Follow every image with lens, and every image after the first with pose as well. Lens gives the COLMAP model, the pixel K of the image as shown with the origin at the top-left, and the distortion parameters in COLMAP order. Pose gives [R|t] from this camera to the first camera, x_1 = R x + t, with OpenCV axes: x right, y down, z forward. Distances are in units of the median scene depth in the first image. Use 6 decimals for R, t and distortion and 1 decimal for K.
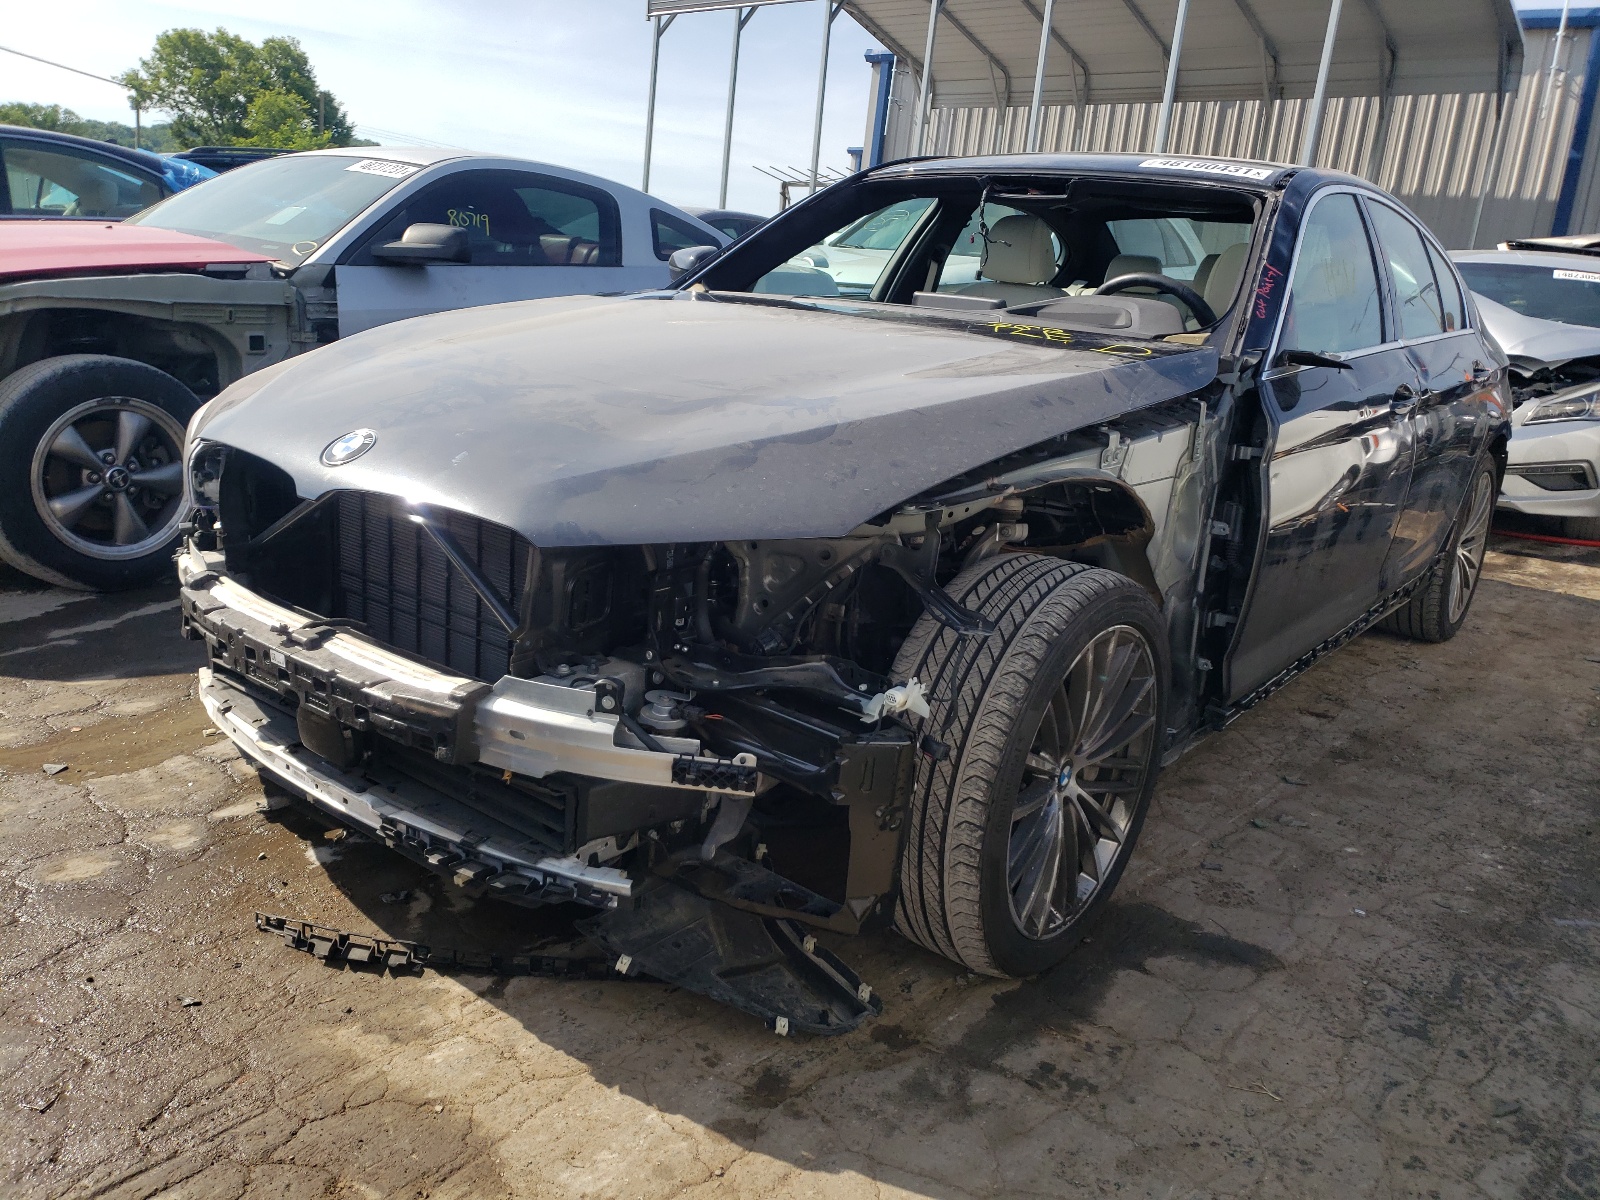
lens RADIAL K [[1201.8, 0, 801.9], [0, 1201.8, 604.2], [0, 0, 1]] dist [-0.005612, 0.014776]
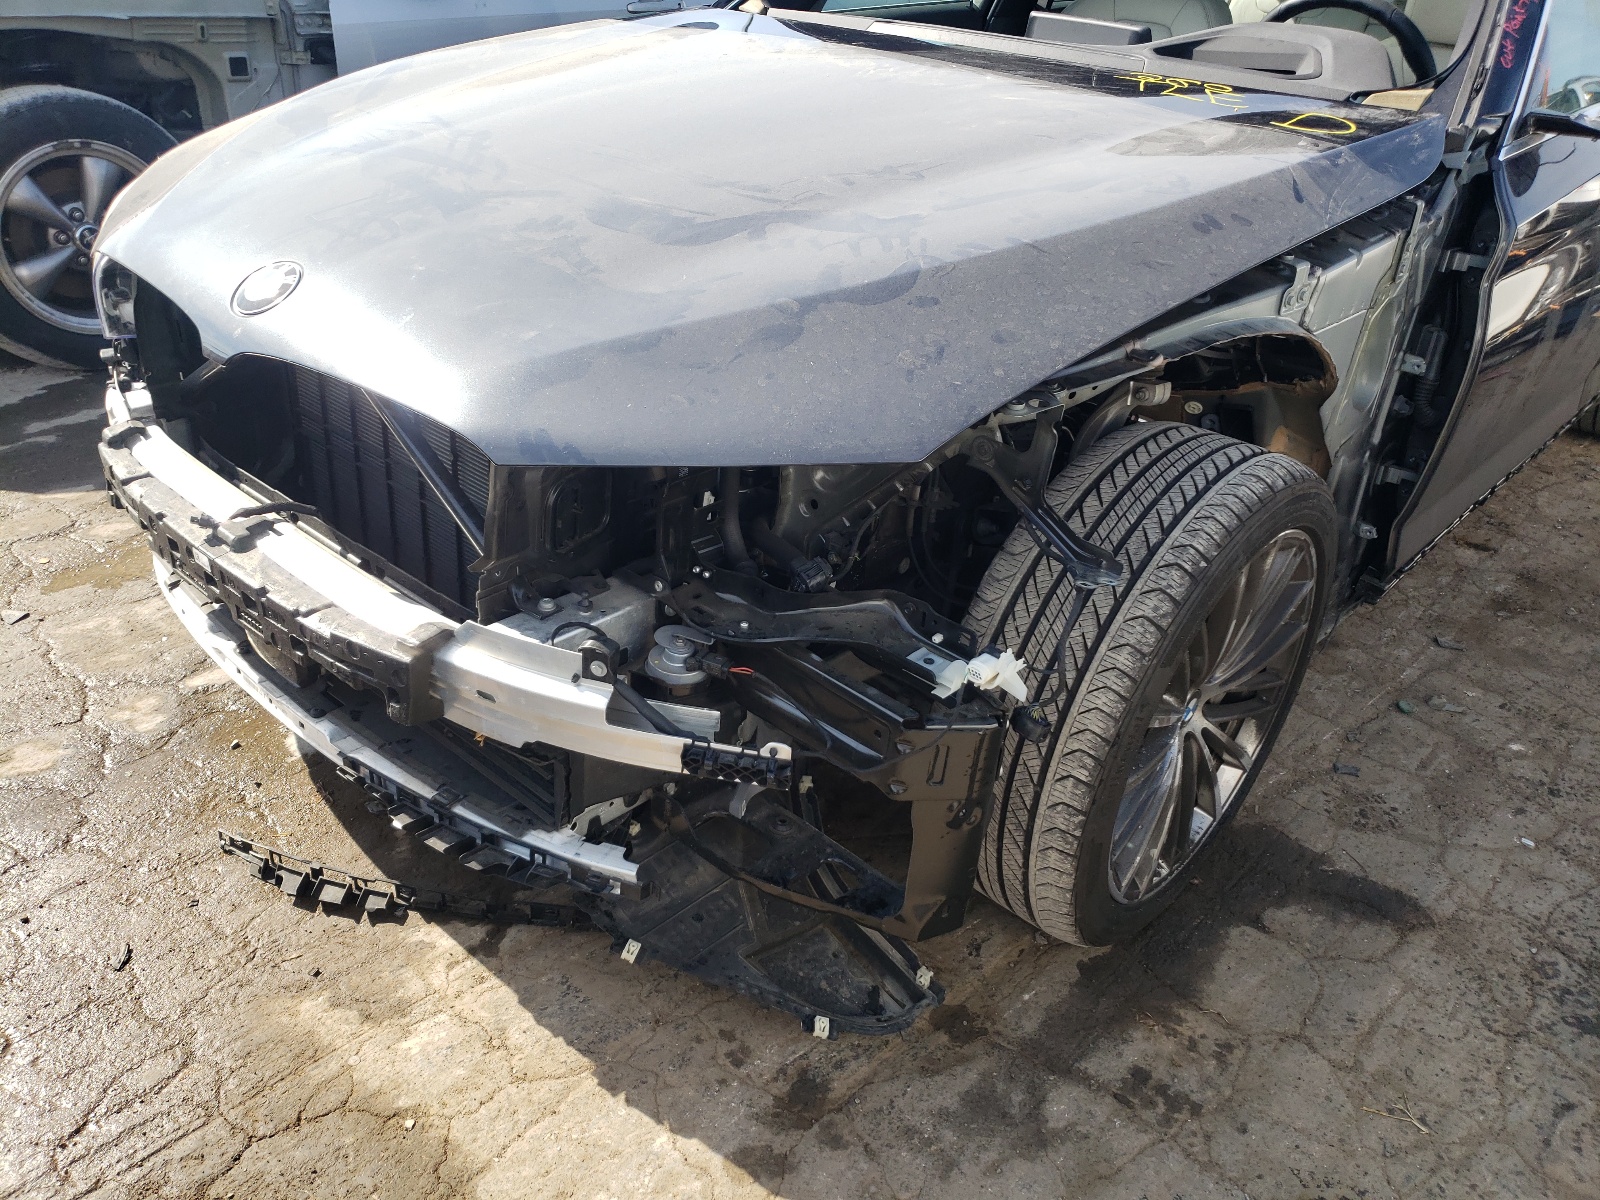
lens RADIAL K [[1201.8, 0, 795.3], [0, 1201.8, 594.9], [0, 0, 1]] dist [-0.005612, 0.014776]
pose [[0.997246, 0.033791, -0.066020, 0.009351], [-0.017433, 0.972037, 0.234181, -0.124143], [0.072087, -0.232385, 0.969949, 0.249065]]
